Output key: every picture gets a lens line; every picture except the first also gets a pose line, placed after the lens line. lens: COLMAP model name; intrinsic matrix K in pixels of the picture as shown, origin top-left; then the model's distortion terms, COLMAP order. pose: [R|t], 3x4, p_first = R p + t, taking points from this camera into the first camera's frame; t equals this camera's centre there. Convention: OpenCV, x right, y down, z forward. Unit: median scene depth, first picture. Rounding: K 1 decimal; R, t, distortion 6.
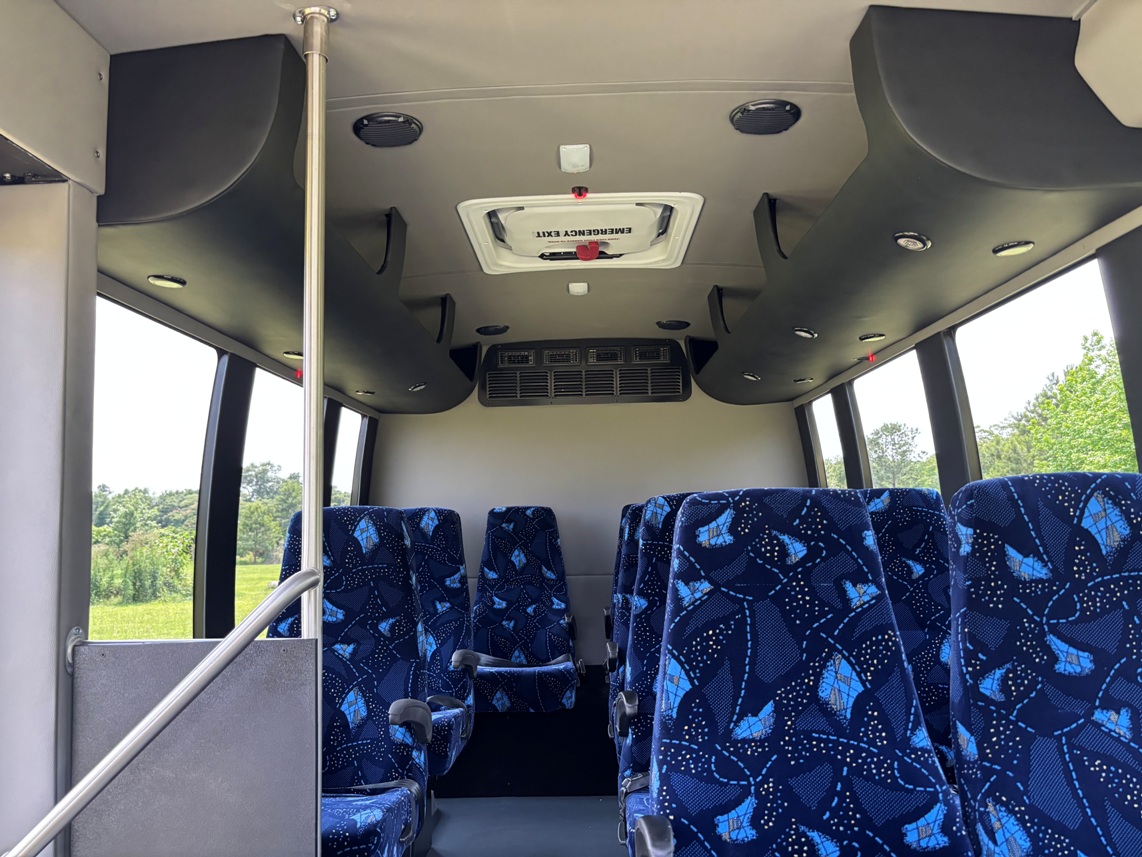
lens RADIAL K [[855.5, 0, 561.7], [0, 855.5, 441.2], [0, 0, 1]] dist [0.040469, -0.049155]
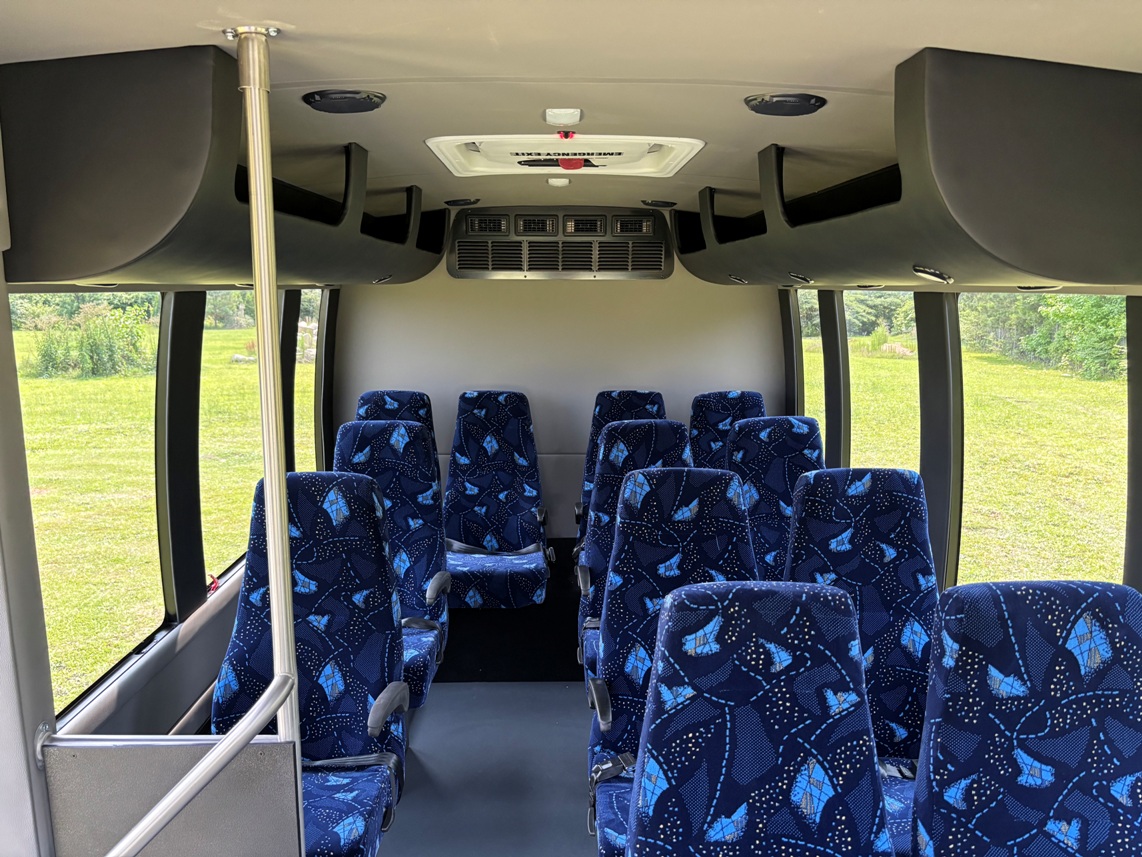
lens RADIAL K [[855.8, 0, 571.0], [0, 855.8, 428.5], [0, 0, 1]] dist [0.040973, -0.049833]
pose [[0.998520, 0.016565, 0.051796, -0.024547], [-0.029311, 0.966220, 0.256045, -0.376533], [-0.045805, -0.257184, 0.965276, 0.124089]]
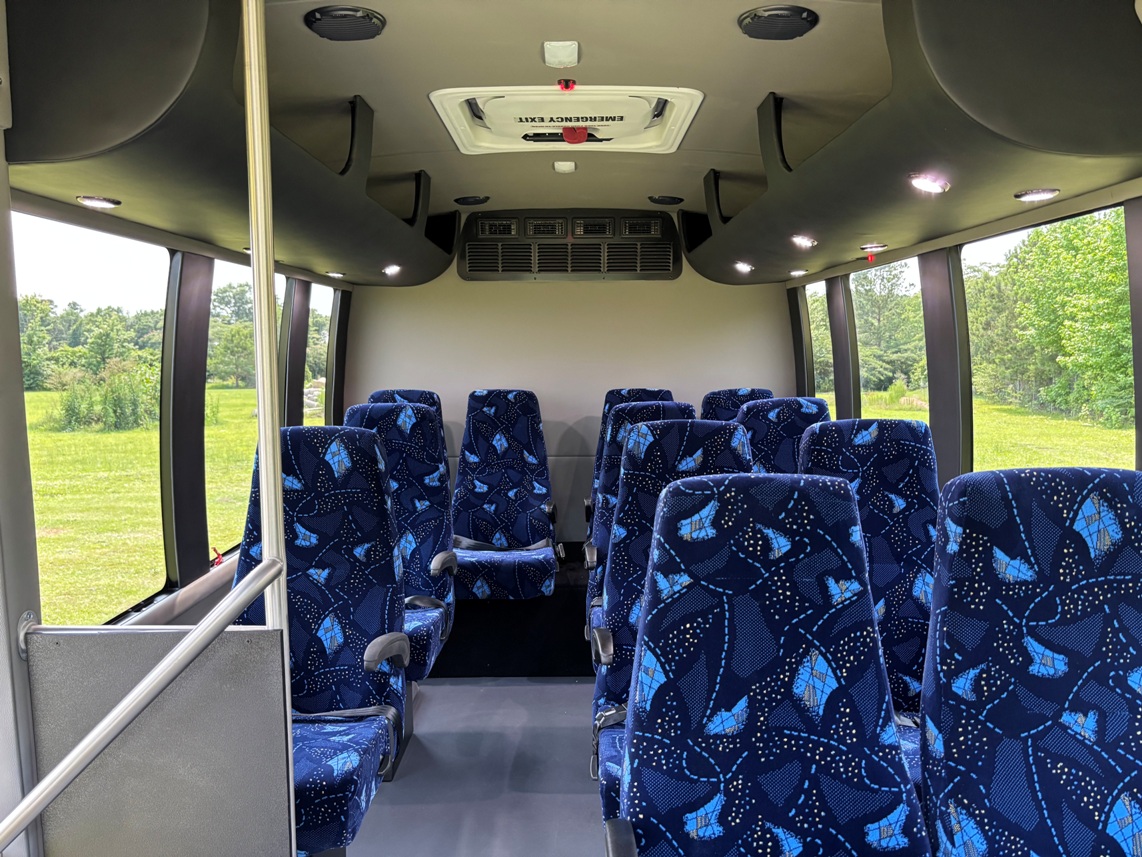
lens RADIAL K [[855.7, 0, 576.8], [0, 855.7, 433.9], [0, 0, 1]] dist [0.040124, -0.045960]
pose [[0.999266, 0.014627, 0.035418, 0.008553], [-0.021180, 0.981089, 0.192396, -0.176821], [-0.031934, -0.193005, 0.980678, 0.084848]]
